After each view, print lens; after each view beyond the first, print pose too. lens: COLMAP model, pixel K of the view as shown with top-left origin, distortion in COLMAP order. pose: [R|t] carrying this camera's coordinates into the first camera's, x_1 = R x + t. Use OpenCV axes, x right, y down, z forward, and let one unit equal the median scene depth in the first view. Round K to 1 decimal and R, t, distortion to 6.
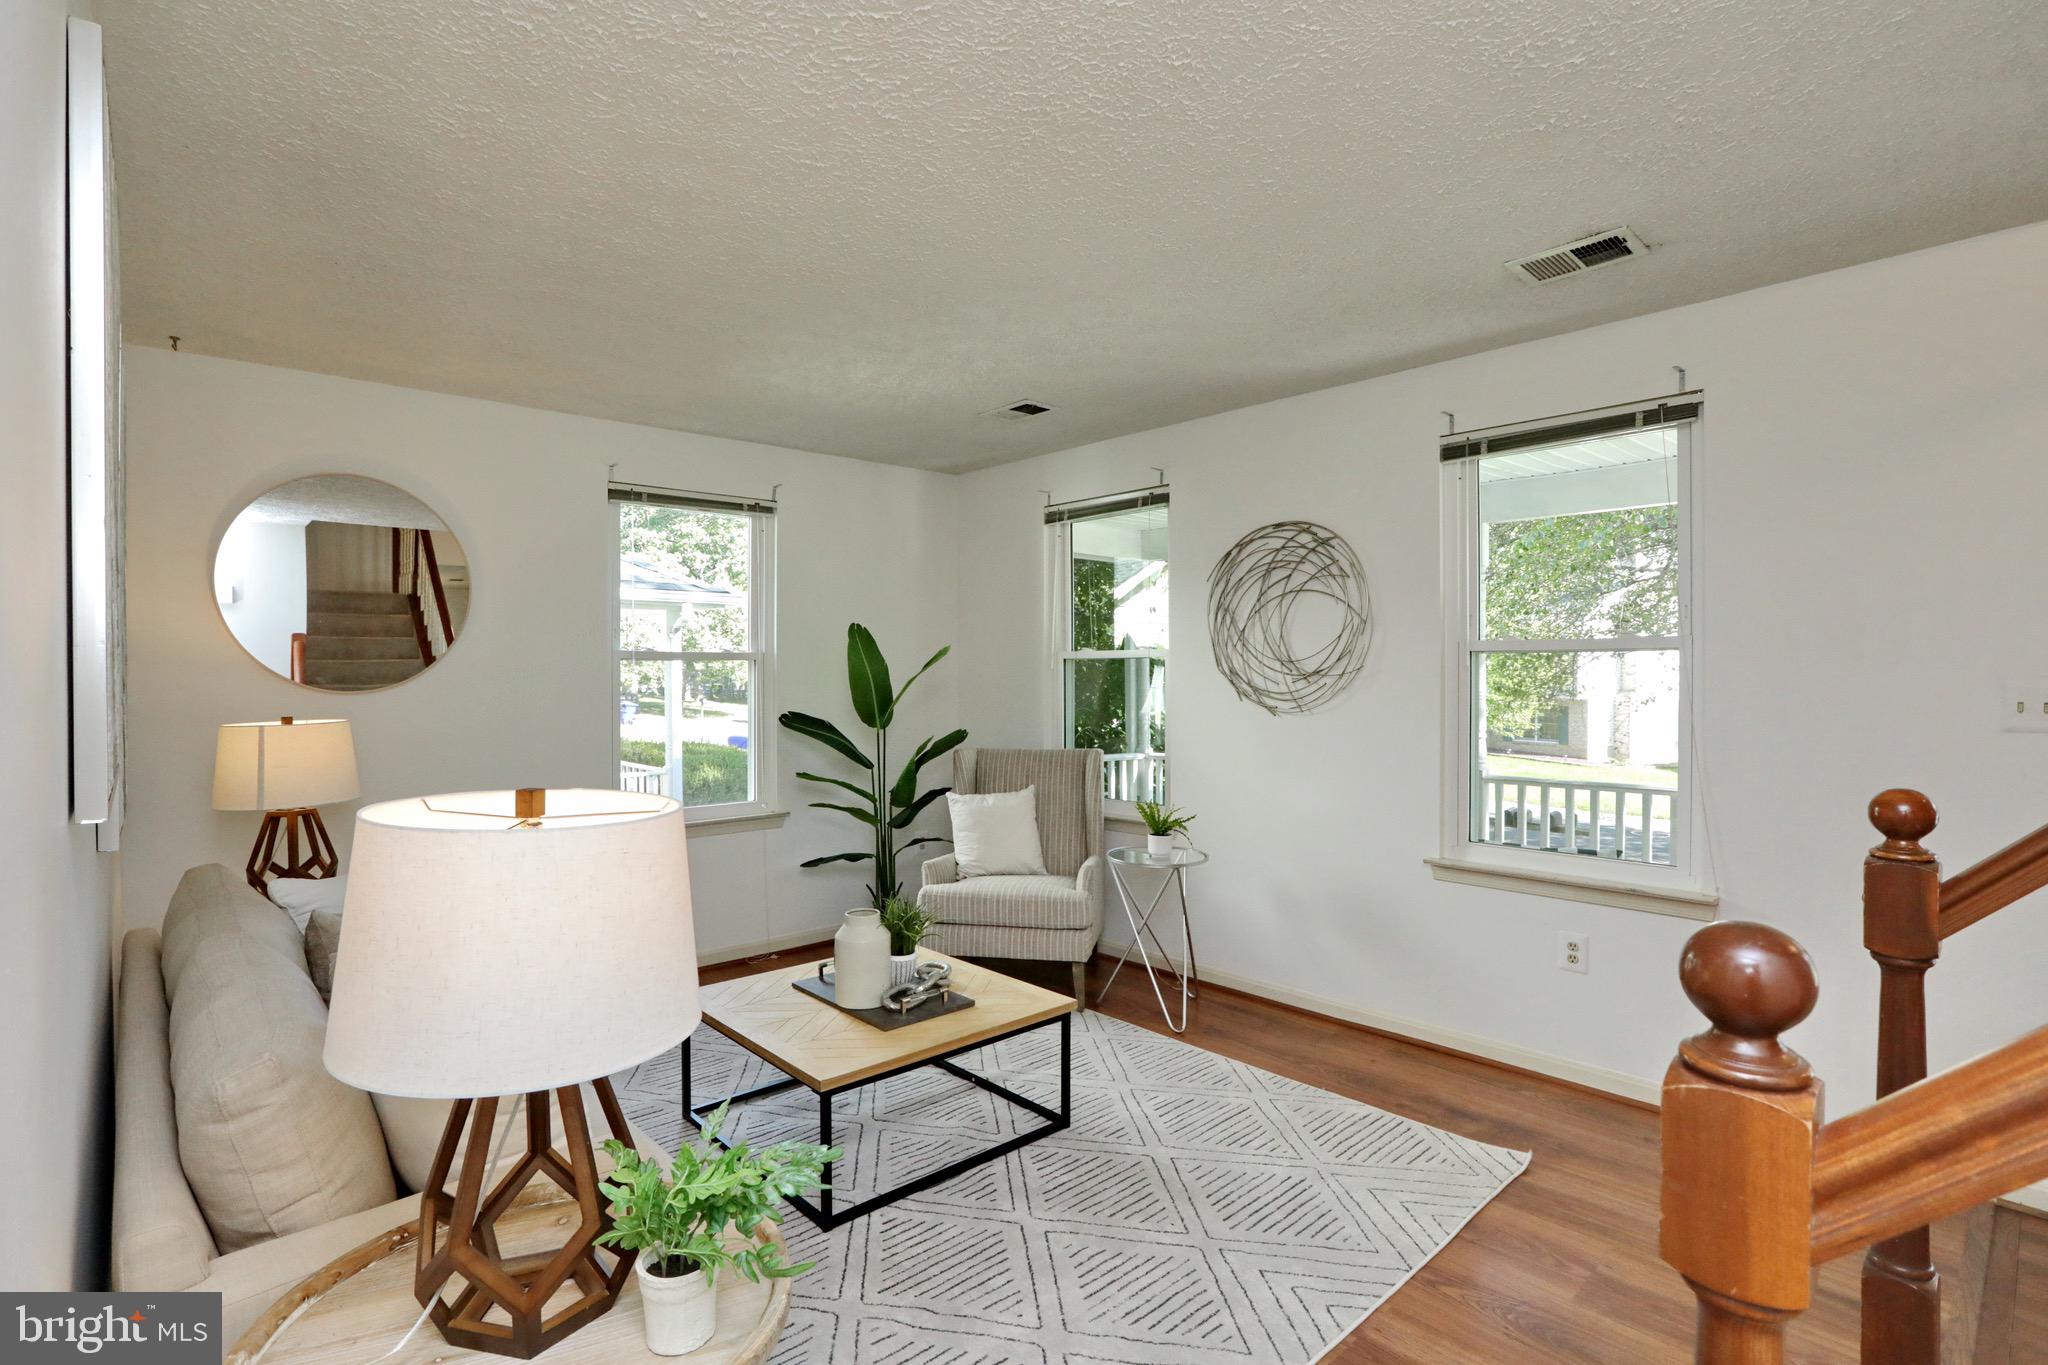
lens RADIAL K [[990.7, 0, 1027.6], [0, 990.7, 690.4], [0, 0, 1]] dist [-0.013323, 0.000920]
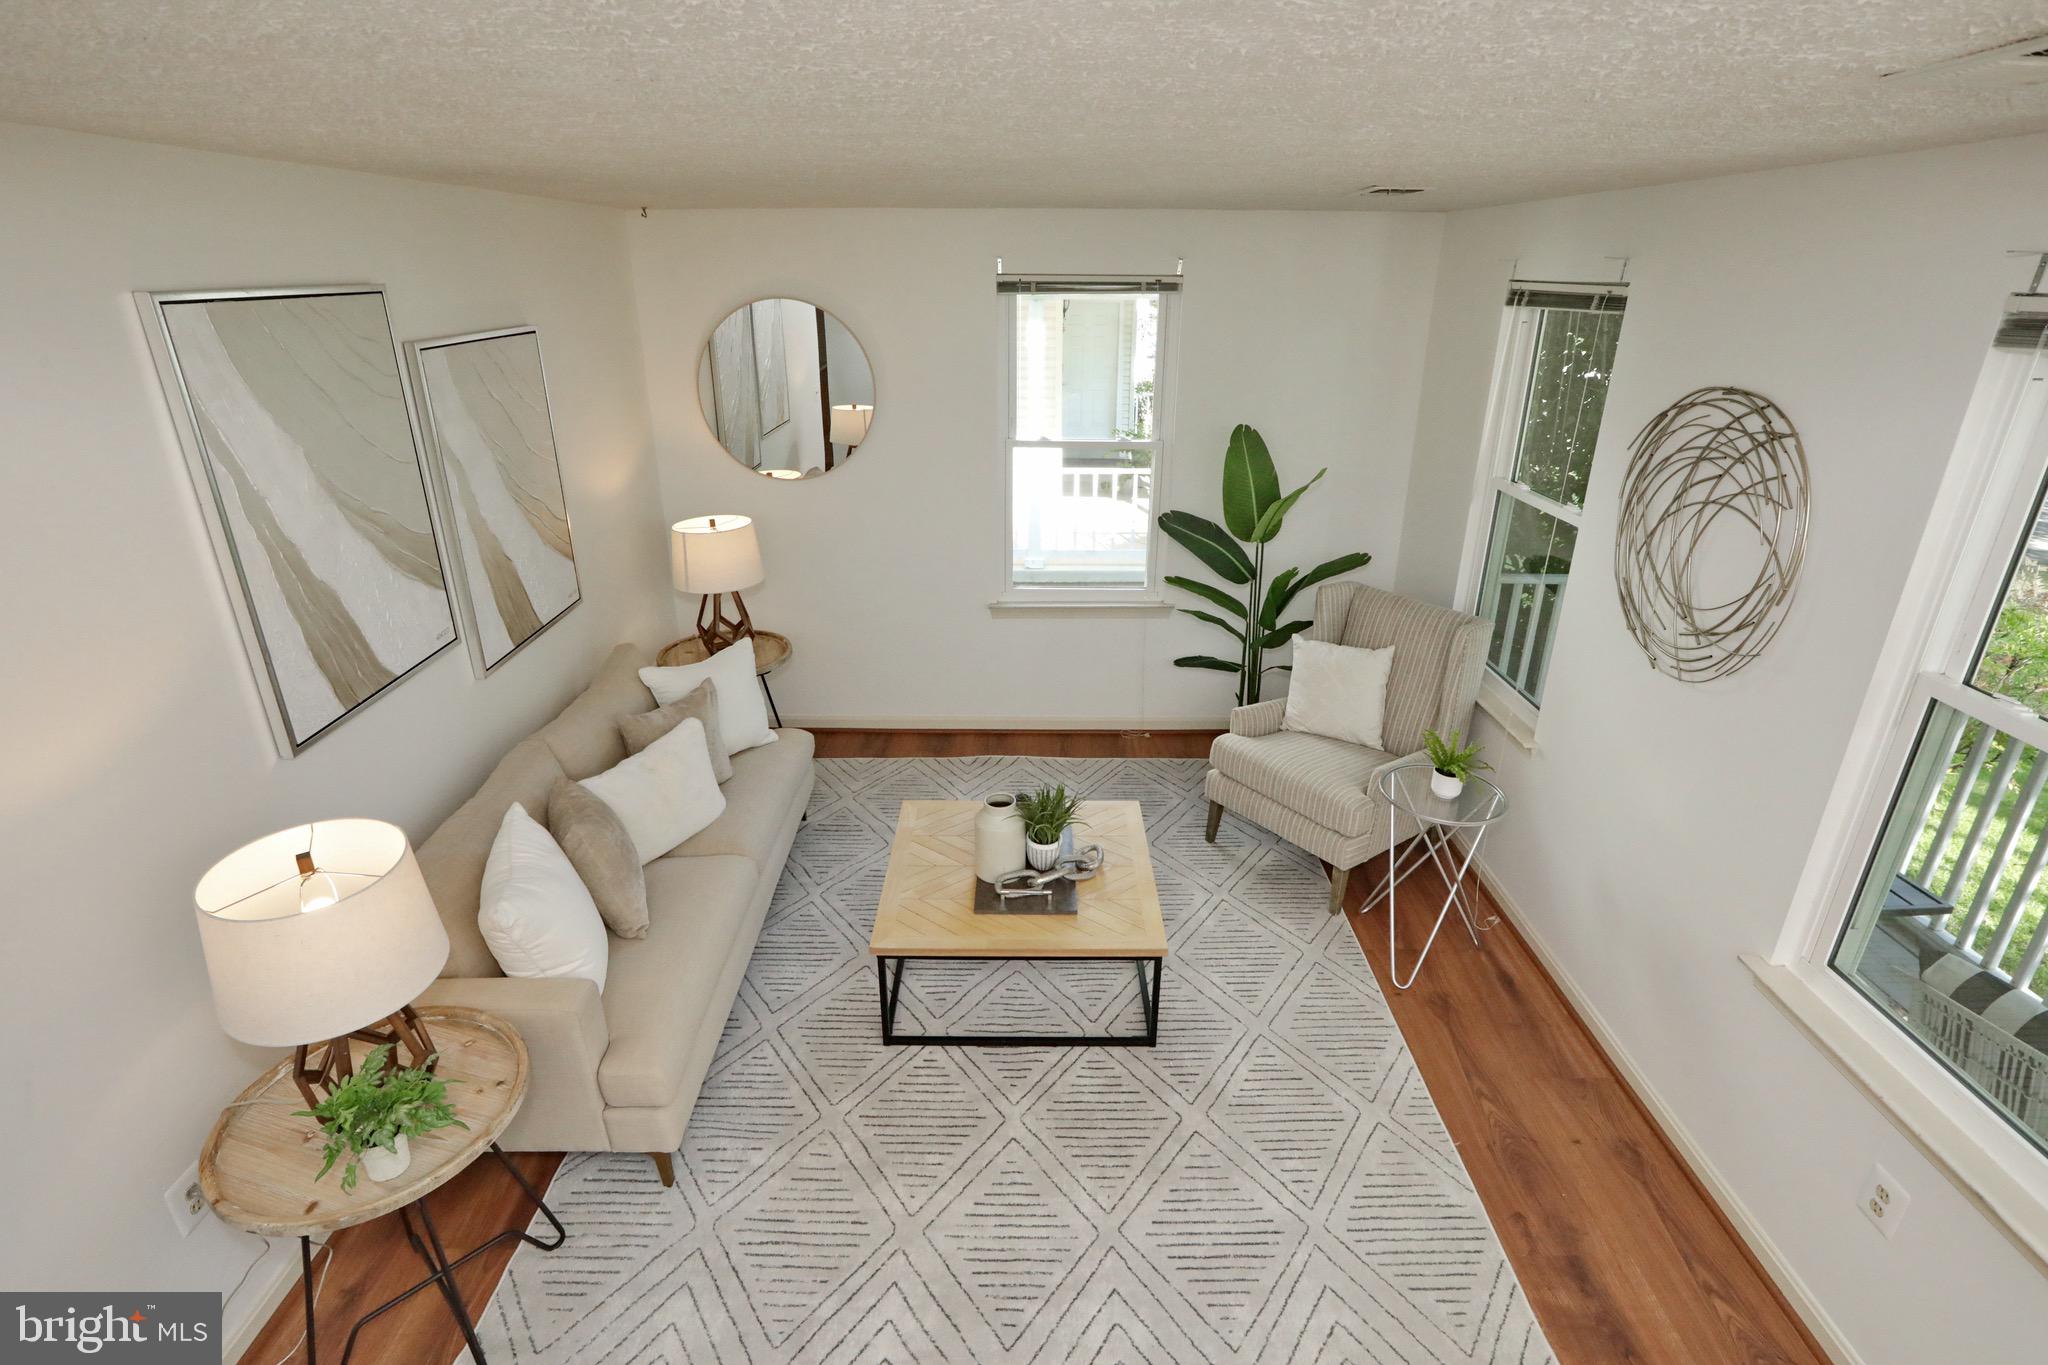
lens RADIAL K [[1019.4, 0, 1027.2], [0, 1019.4, 670.6], [0, 0, 1]] dist [-0.042081, 0.034992]
pose [[0.737562, 0.259559, -0.623403, 0.391656], [-0.019513, 0.930984, 0.364538, -0.239512], [0.674997, -0.256705, 0.691724, 0.218965]]
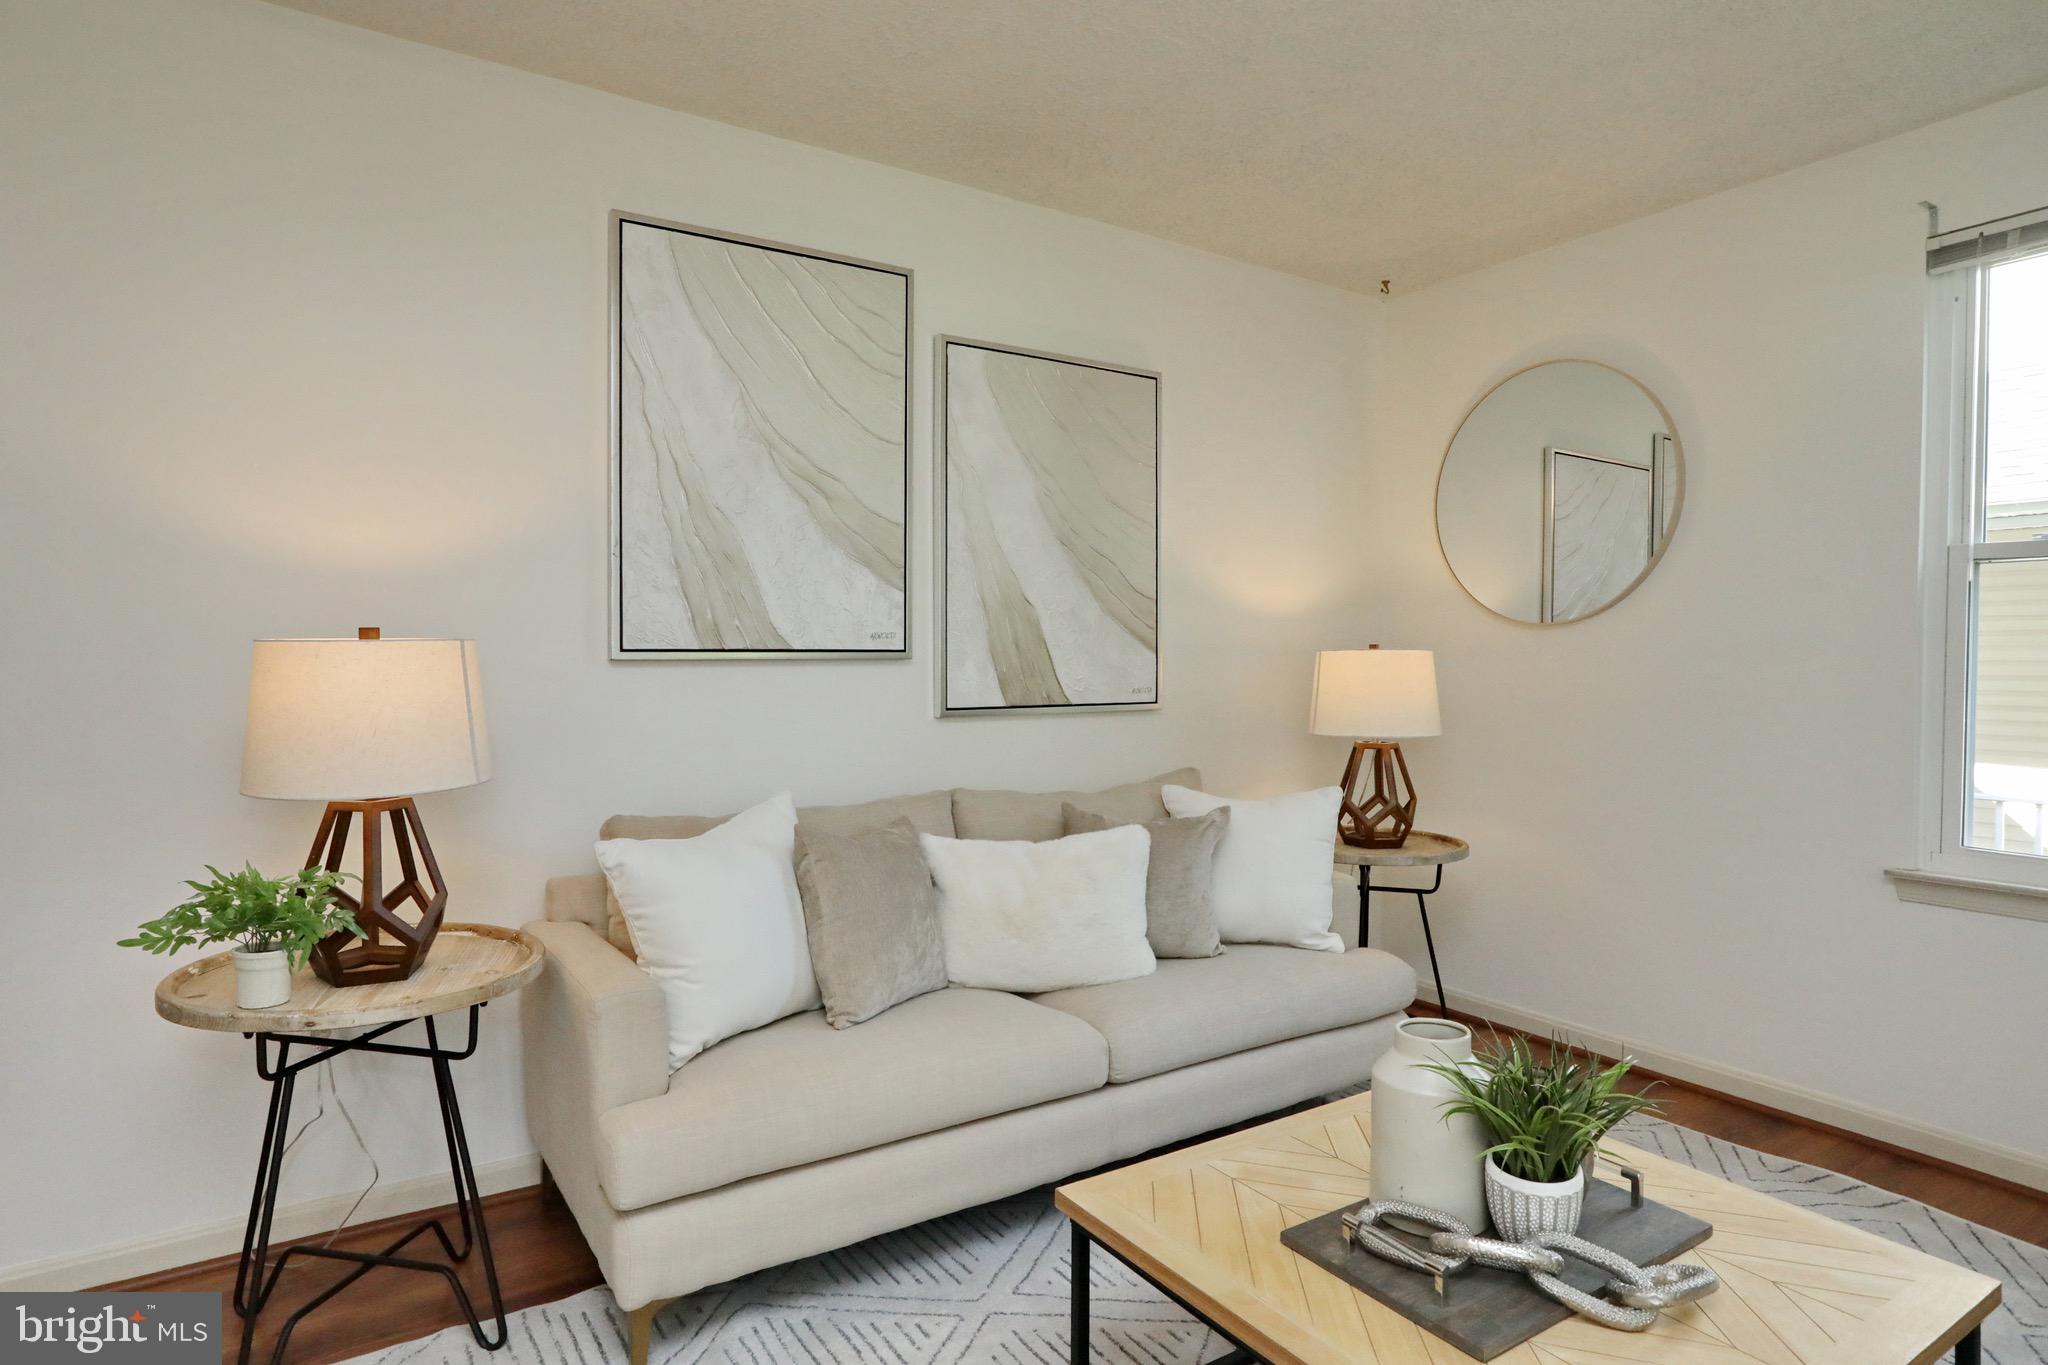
lens RADIAL K [[1126.8, 0, 1020.3], [0, 1126.8, 677.1], [0, 0, 1]] dist [-0.061149, 0.041403]
pose [[-0.165050, 0.019262, -0.986097, 0.303279], [-0.021190, 0.999509, 0.023070, 0.033780], [0.986058, 0.024703, -0.164560, 0.677238]]
